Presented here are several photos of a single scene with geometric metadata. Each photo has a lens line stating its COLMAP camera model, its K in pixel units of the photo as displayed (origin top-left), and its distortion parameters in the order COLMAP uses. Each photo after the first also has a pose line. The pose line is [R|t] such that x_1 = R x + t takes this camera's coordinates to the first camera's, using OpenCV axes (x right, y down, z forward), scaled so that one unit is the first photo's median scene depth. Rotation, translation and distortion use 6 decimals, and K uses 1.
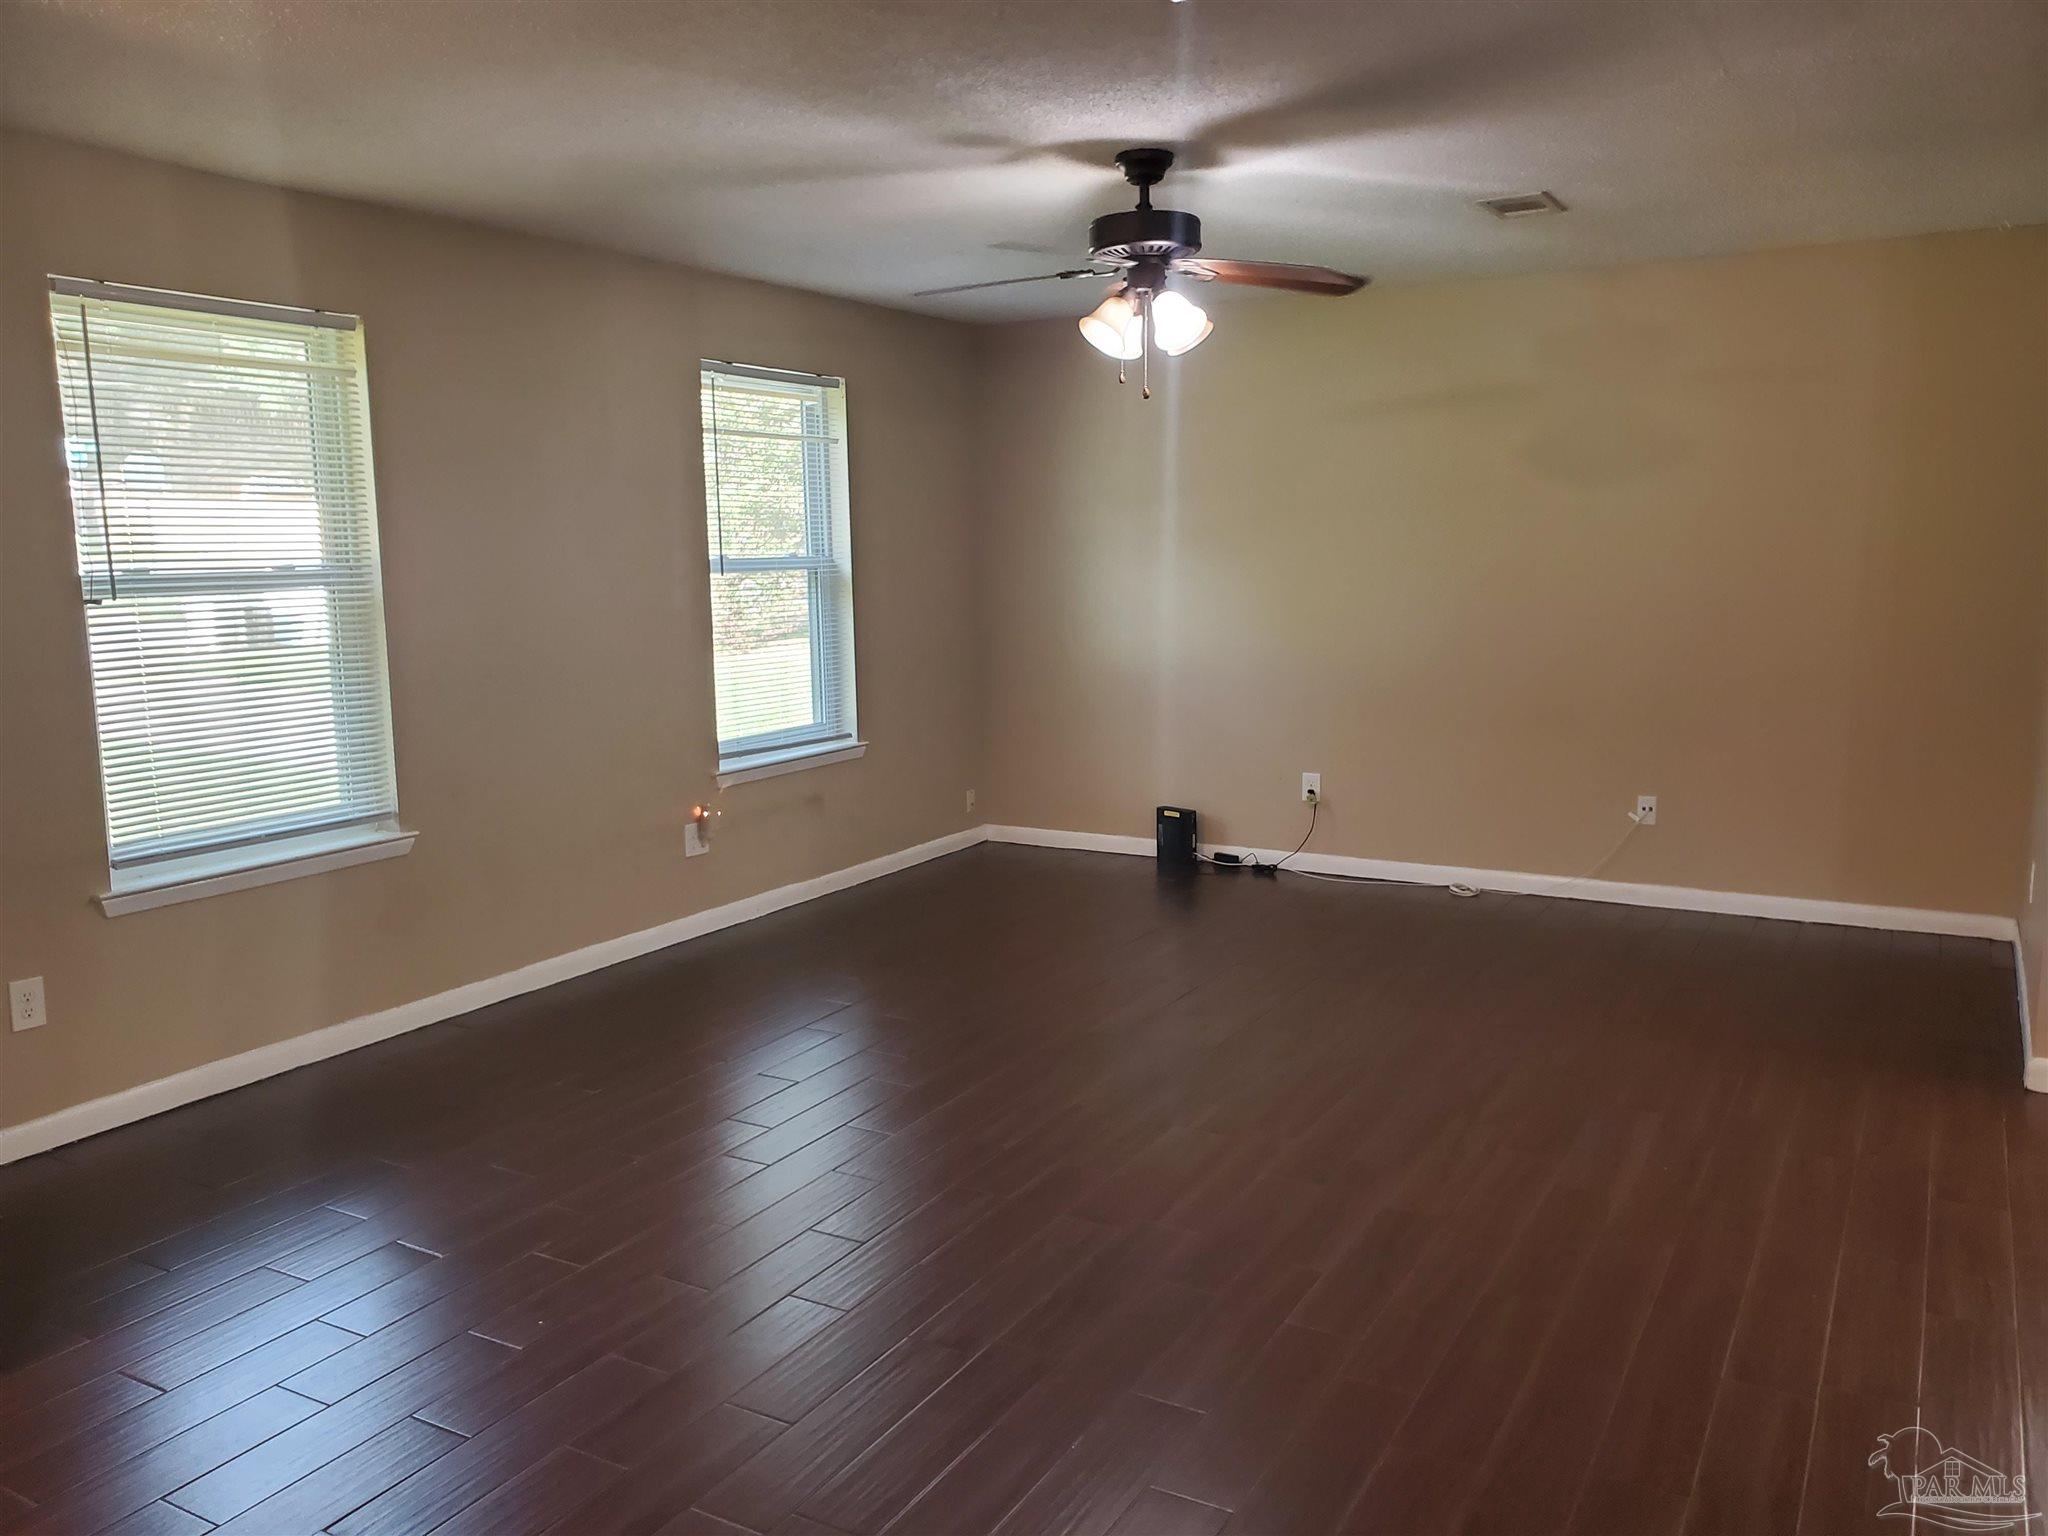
lens RADIAL K [[1598.3, 0, 1010.1], [0, 1598.3, 769.9], [0, 0, 1]] dist [0.012275, 0.003664]
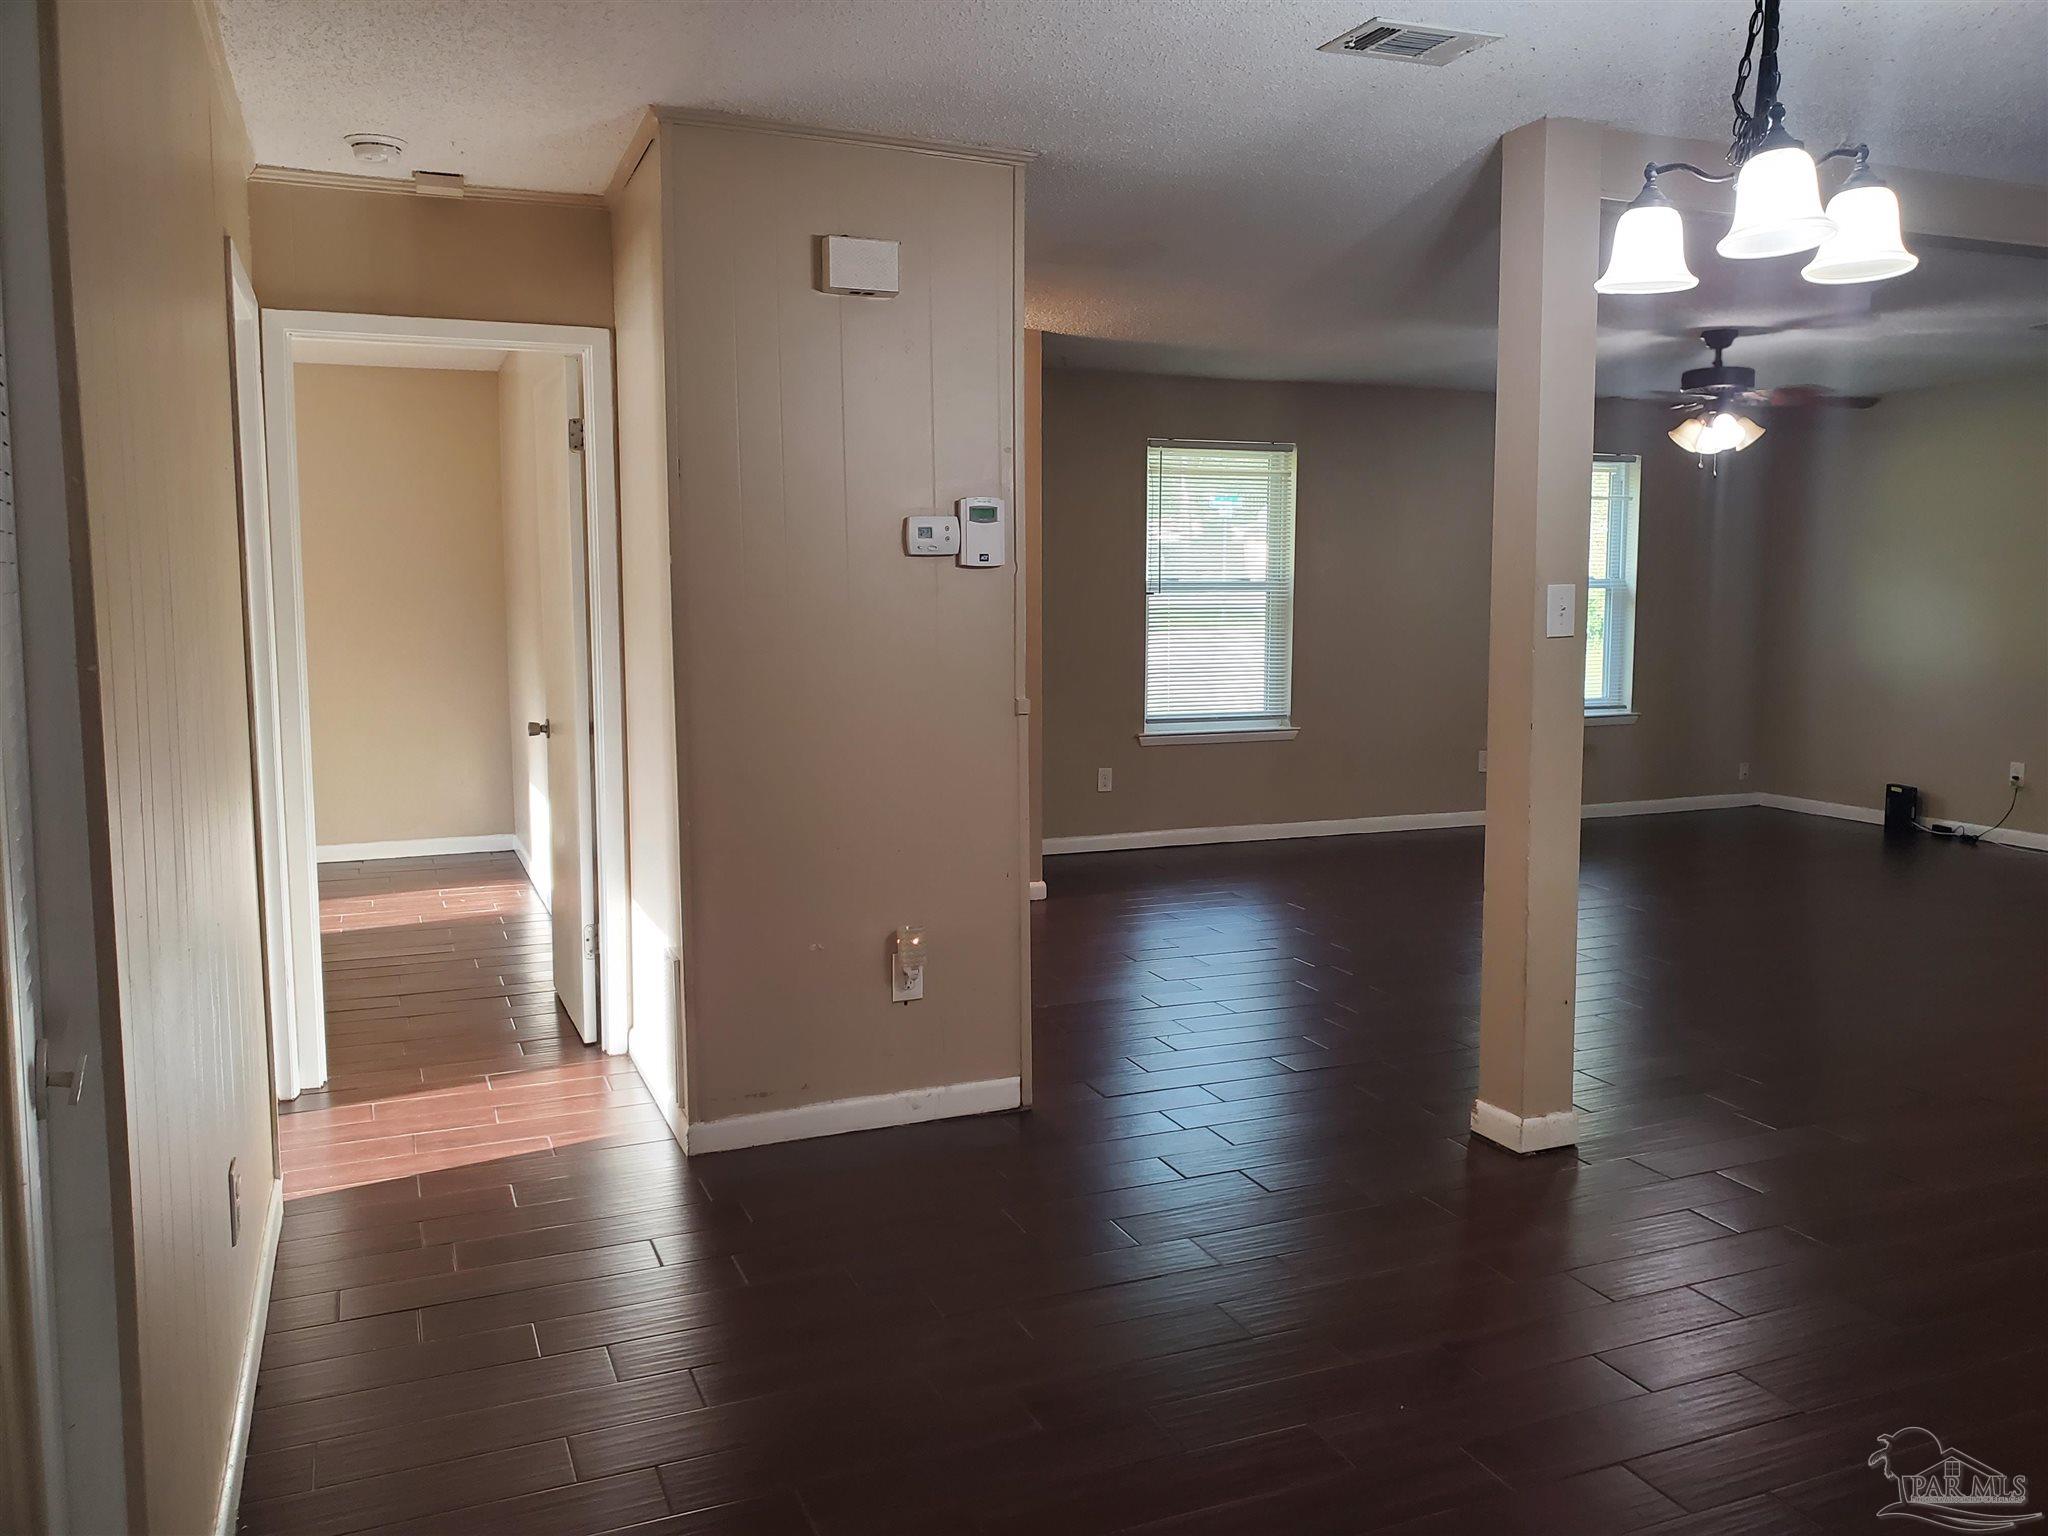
lens RADIAL K [[1598.3, 0, 1010.1], [0, 1598.3, 769.9], [0, 0, 1]] dist [0.012275, 0.003664]
pose [[0.789933, 0.081955, -0.607692, 0.469282], [-0.096602, 0.995285, 0.008656, 0.101873], [0.605537, 0.051866, 0.794125, -0.620114]]
